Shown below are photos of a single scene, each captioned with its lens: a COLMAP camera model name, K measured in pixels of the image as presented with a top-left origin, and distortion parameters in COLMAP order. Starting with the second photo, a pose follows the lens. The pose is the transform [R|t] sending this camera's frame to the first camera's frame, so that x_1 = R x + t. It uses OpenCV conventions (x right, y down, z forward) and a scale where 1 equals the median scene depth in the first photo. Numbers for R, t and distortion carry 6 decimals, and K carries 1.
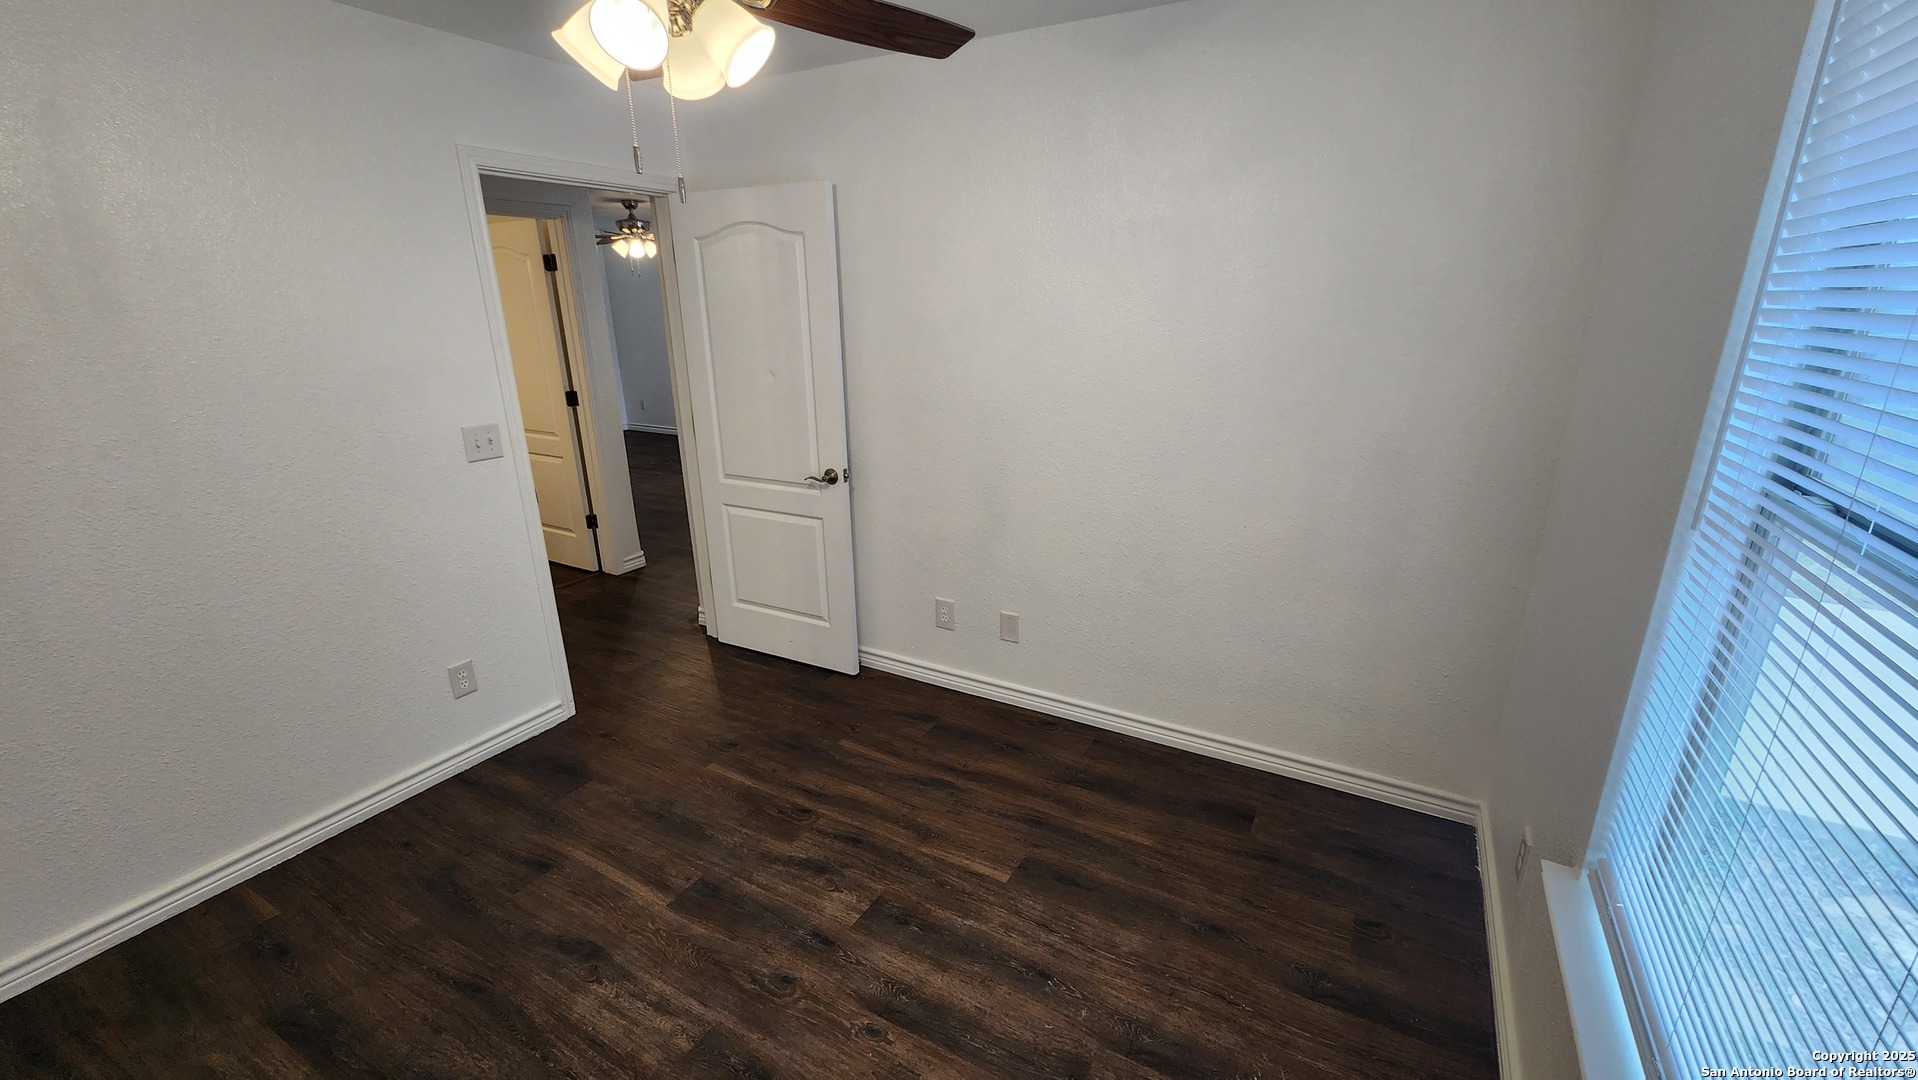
lens RADIAL K [[779.3, 0, 966.9], [0, 779.3, 541.2], [0, 0, 1]] dist [-0.002288, -0.000366]
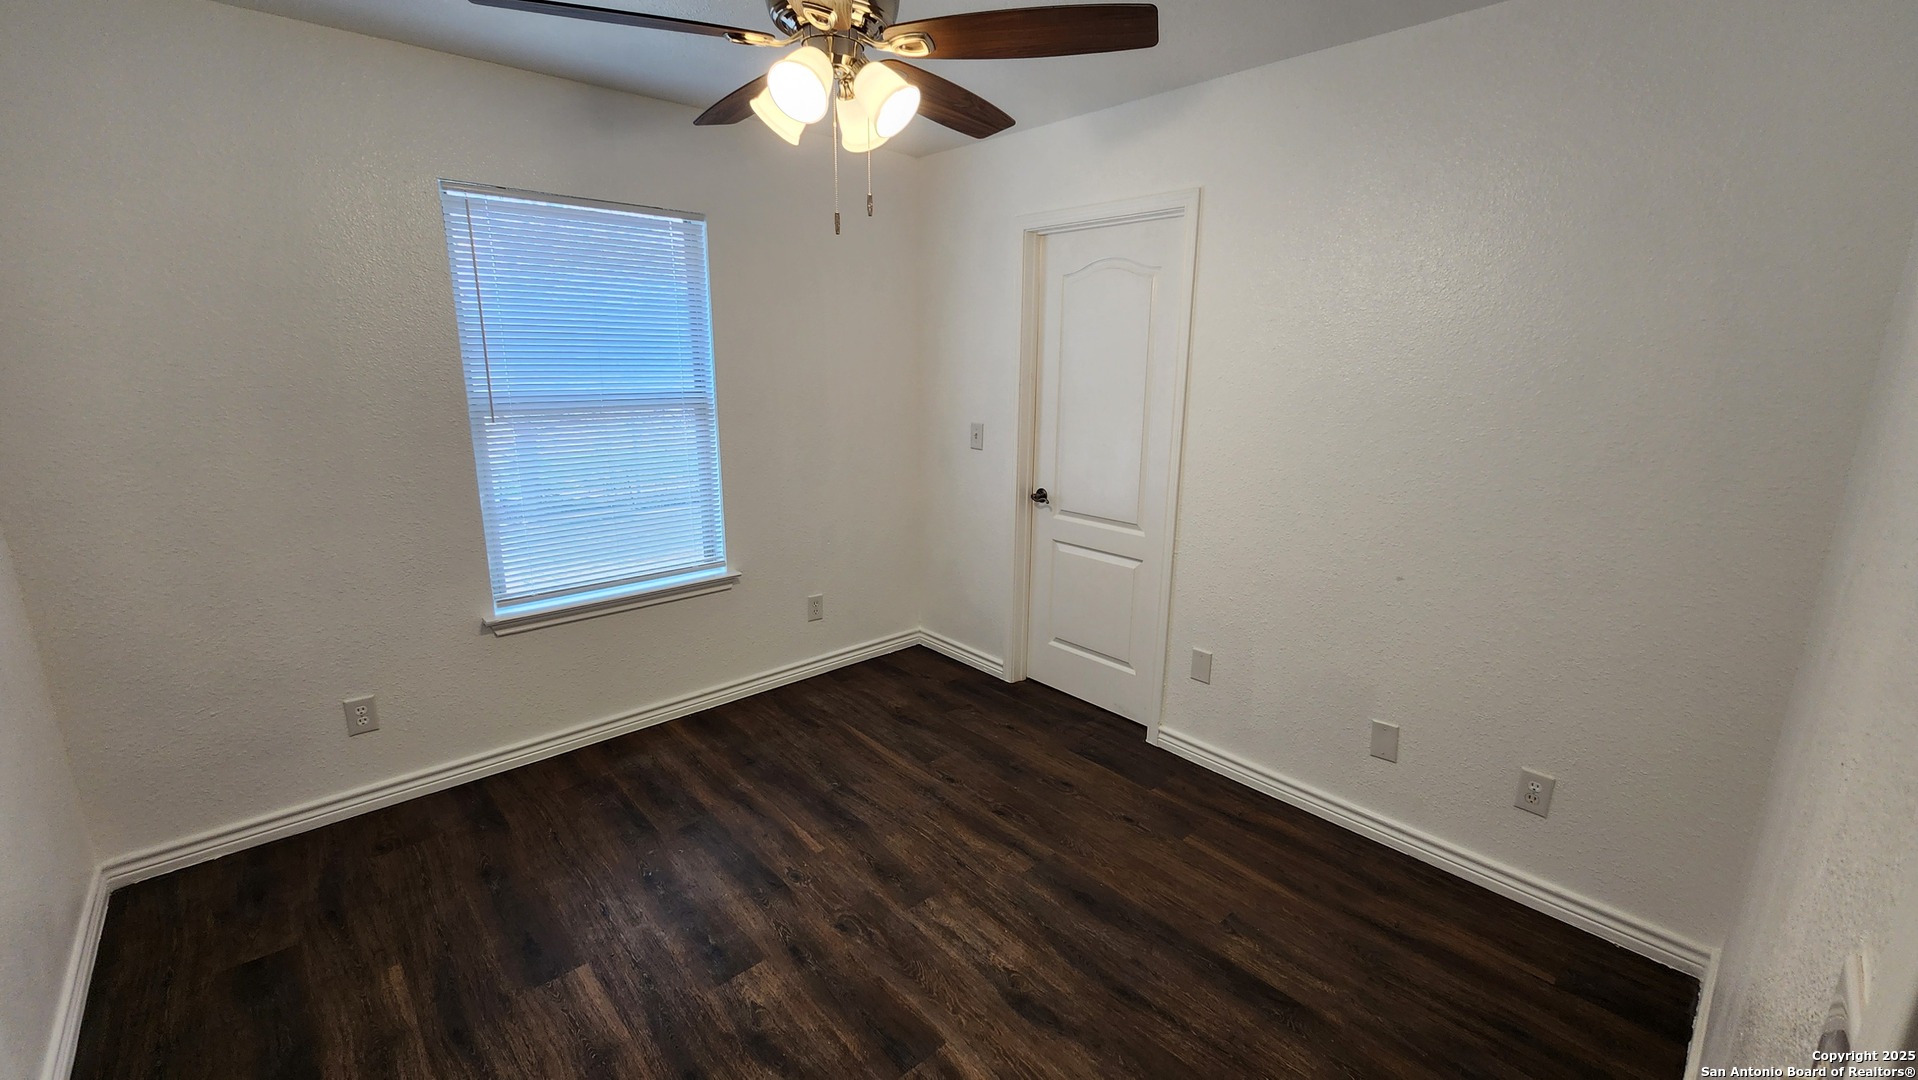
lens RADIAL K [[779.3, 0, 966.9], [0, 779.3, 541.2], [0, 0, 1]] dist [-0.002288, -0.000366]
pose [[-0.948670, -0.077470, 0.306631, -0.675257], [0.091749, 0.860428, 0.501244, -0.434073], [-0.302665, 0.503648, -0.809155, 1.520549]]
